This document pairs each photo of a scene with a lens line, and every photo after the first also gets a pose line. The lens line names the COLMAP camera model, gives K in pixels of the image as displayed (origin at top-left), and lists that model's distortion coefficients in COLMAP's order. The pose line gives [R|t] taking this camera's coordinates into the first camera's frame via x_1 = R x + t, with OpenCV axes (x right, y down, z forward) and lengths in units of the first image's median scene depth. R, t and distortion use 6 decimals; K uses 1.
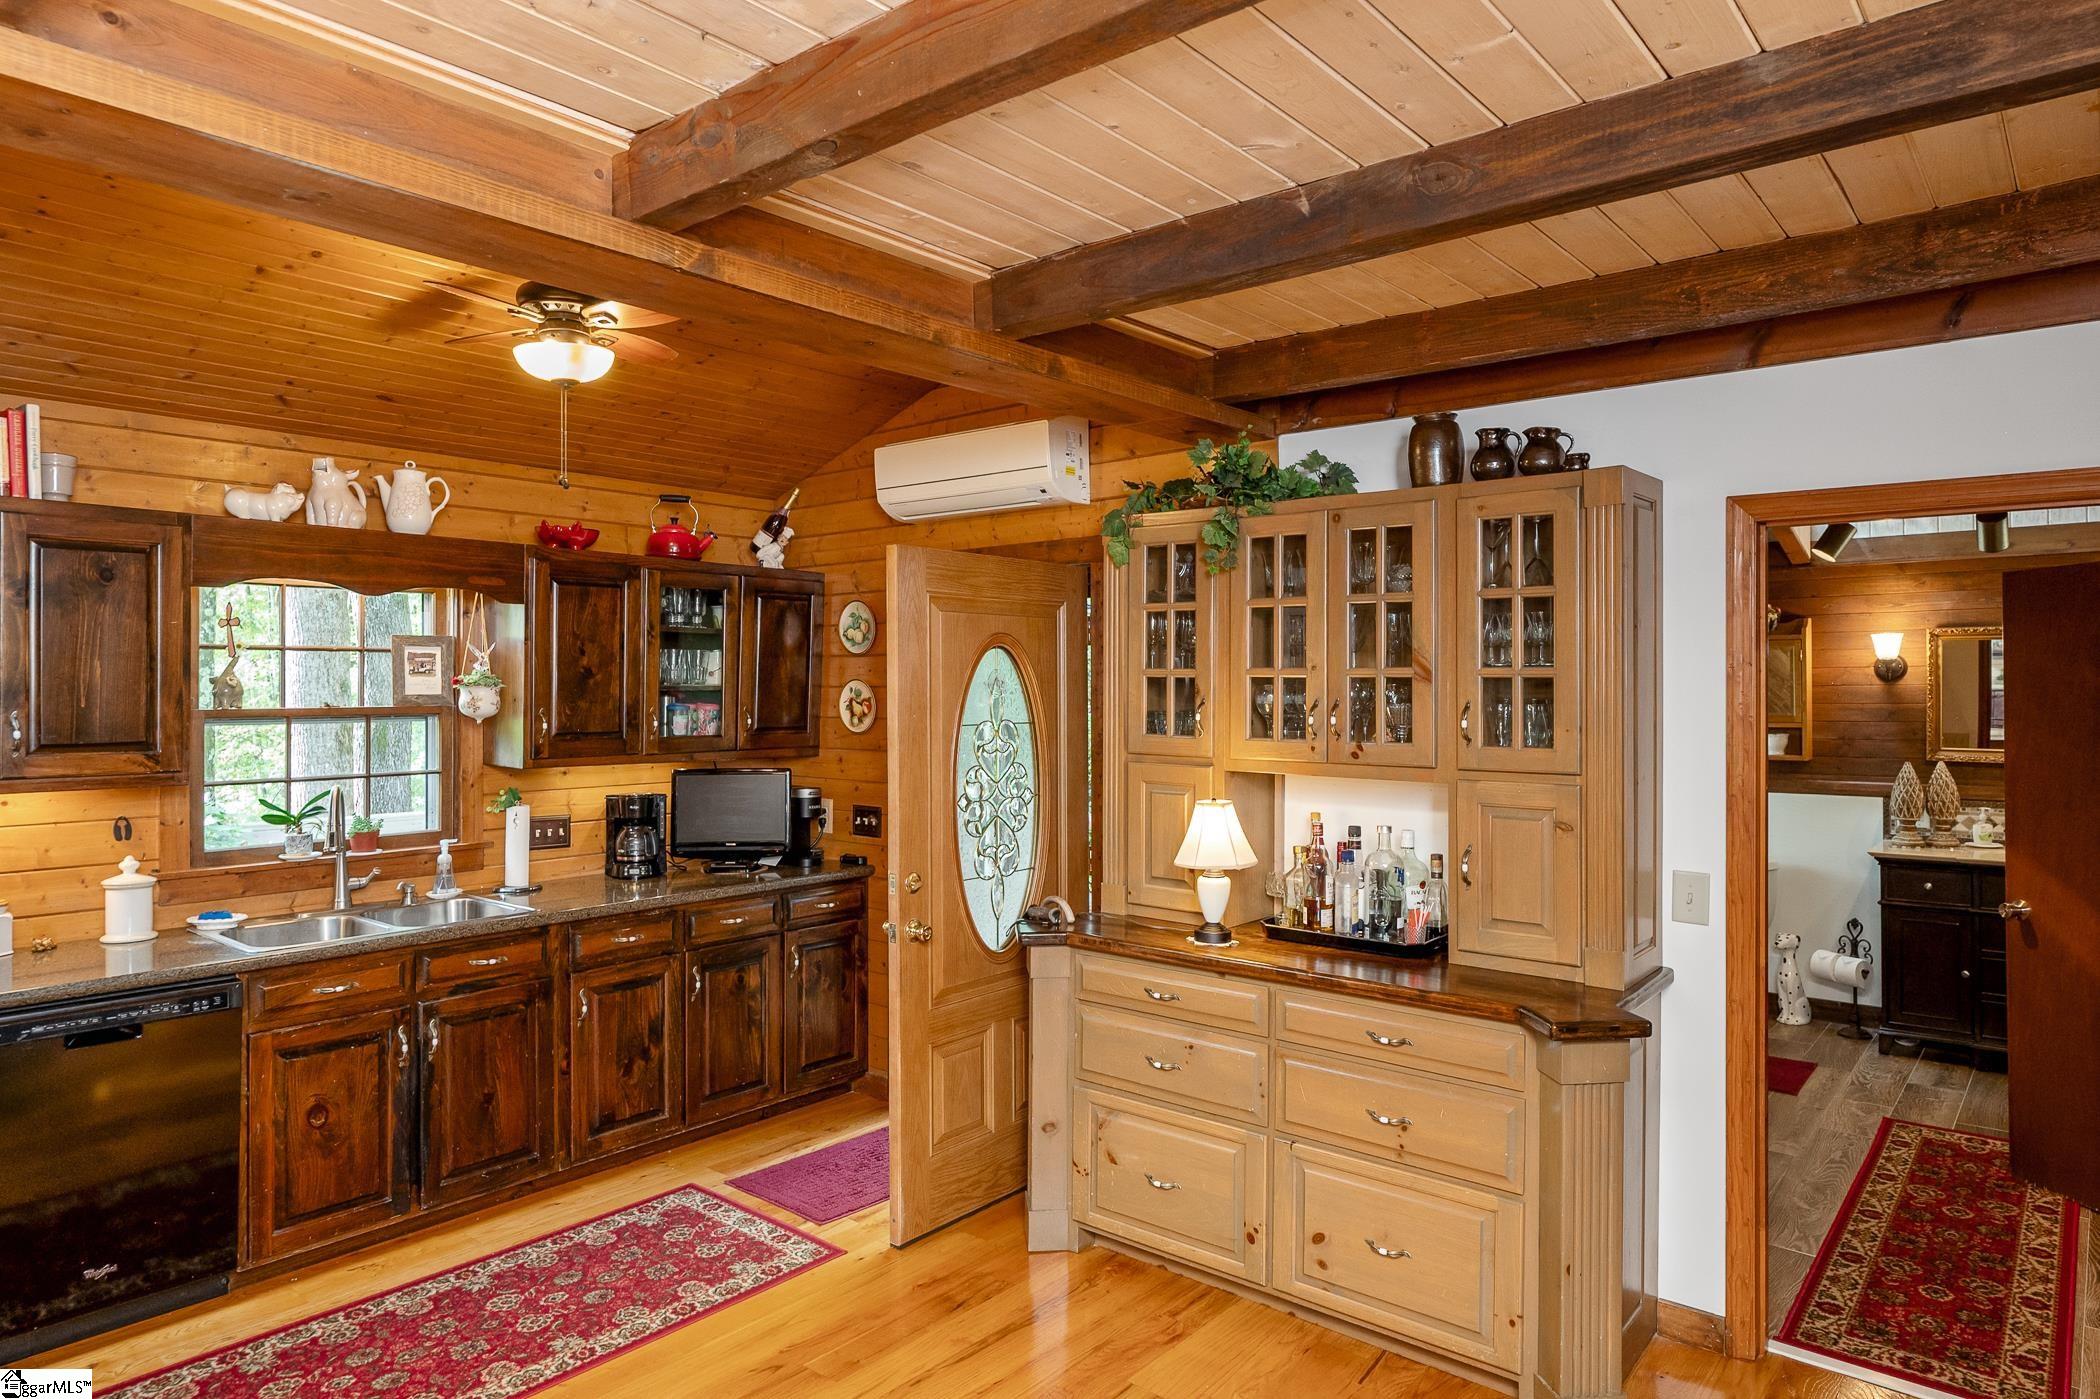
lens RADIAL K [[1267.1, 0, 1053.8], [0, 1267.1, 690.4], [0, 0, 1]] dist [0.001746, -0.003674]
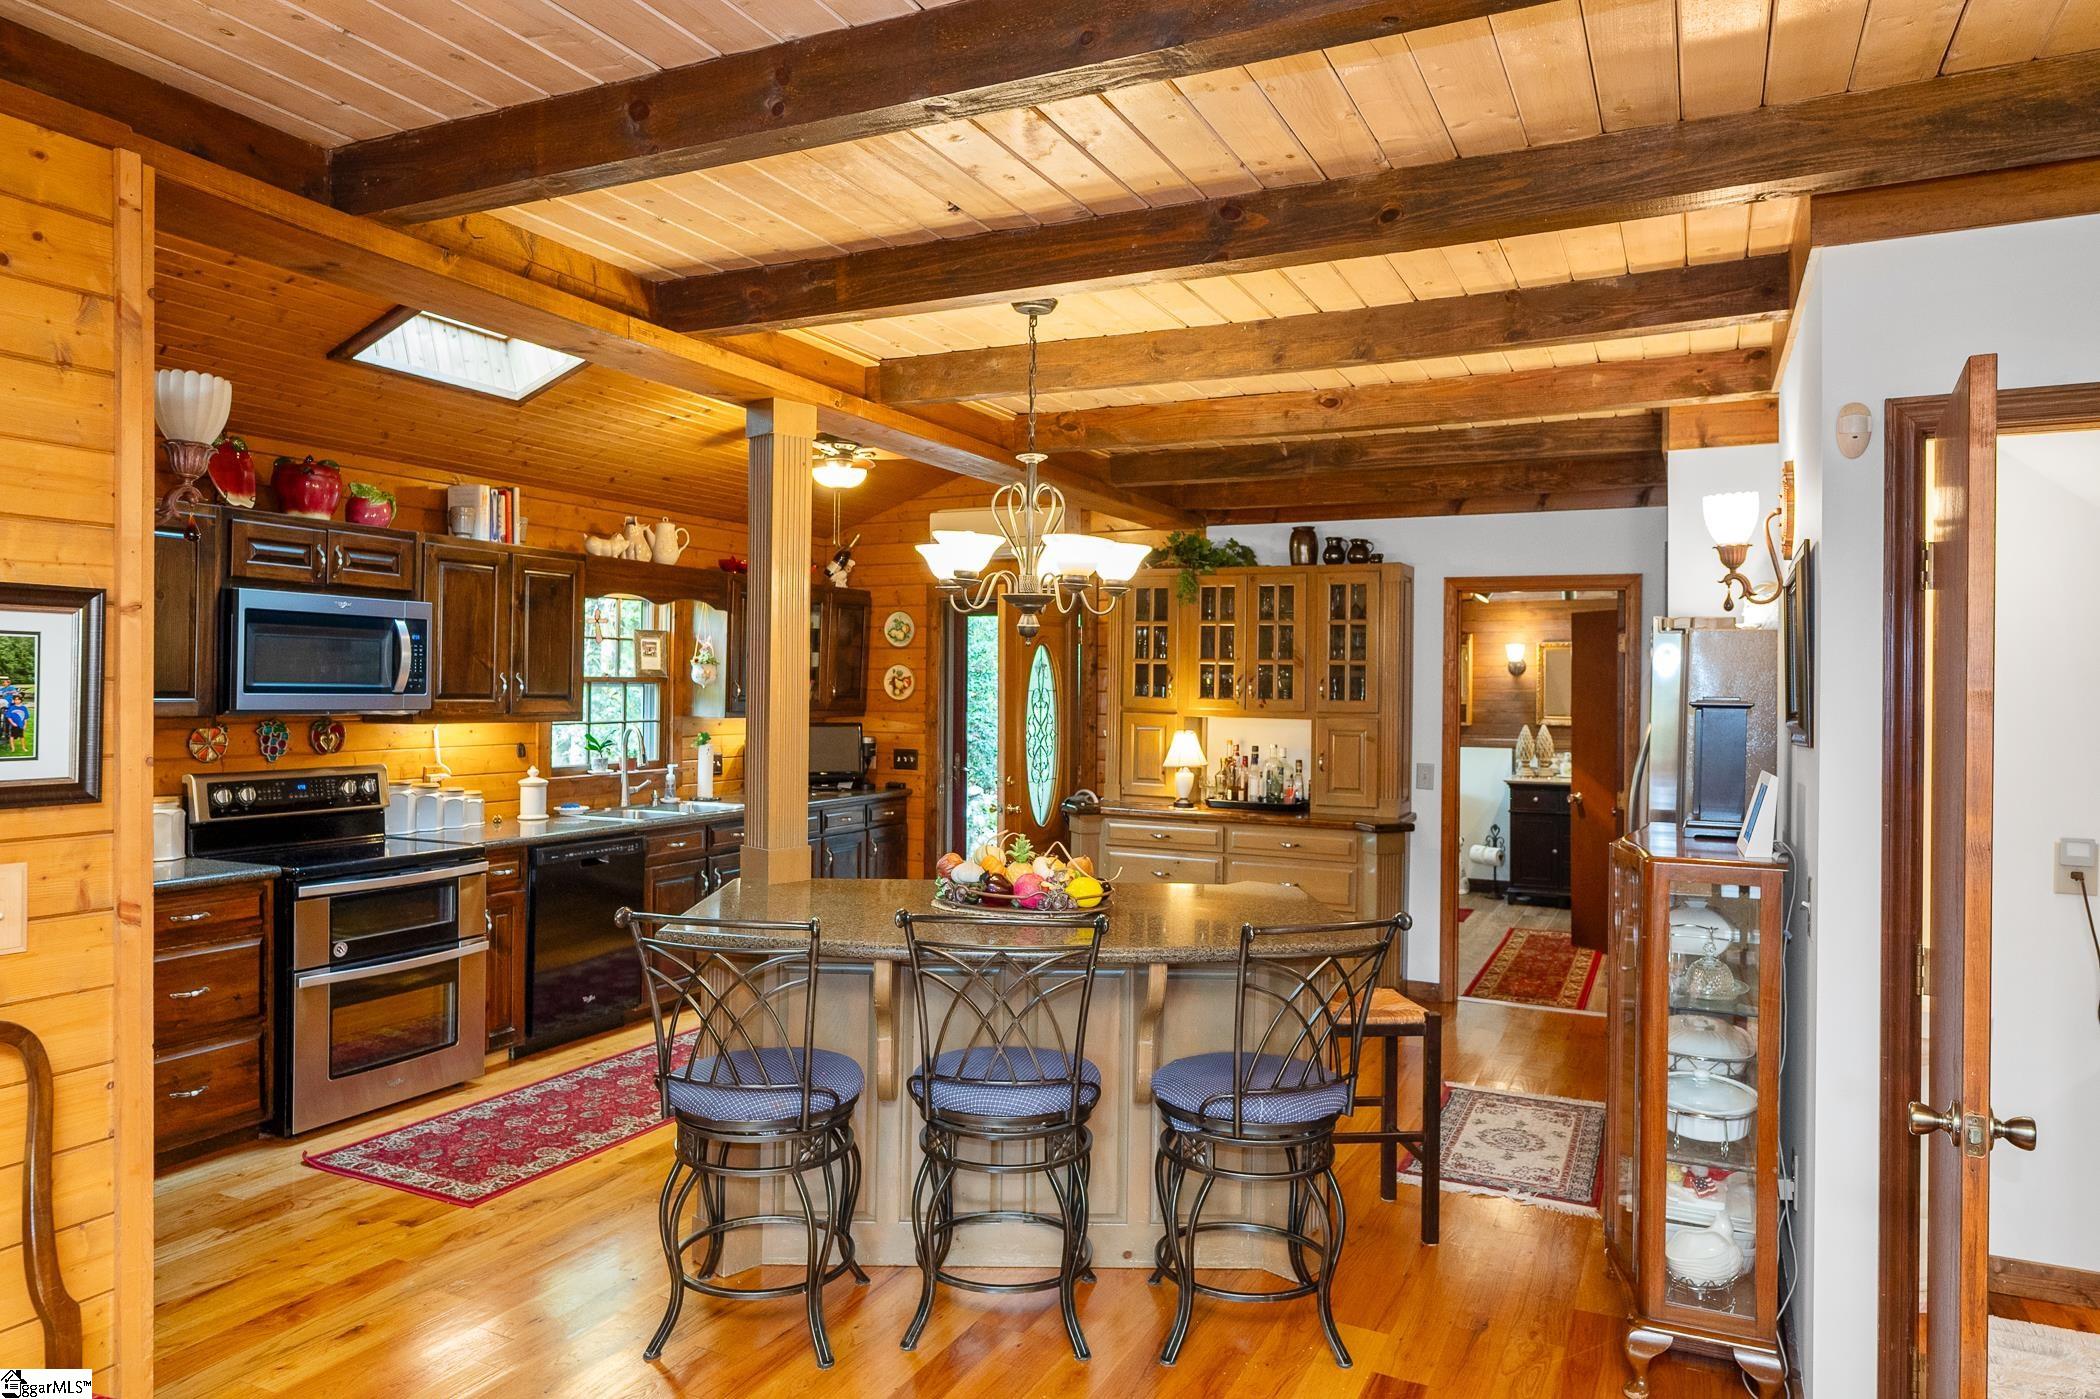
lens RADIAL K [[1333.4, 0, 1049.2], [0, 1333.4, 694.6], [0, 0, 1]] dist [-0.003045, 0.000148]
pose [[0.970506, 0.008849, 0.240913, -0.485512], [-0.009972, 0.999944, 0.003441, 0.026654], [-0.240869, -0.005742, 0.970541, -0.750201]]
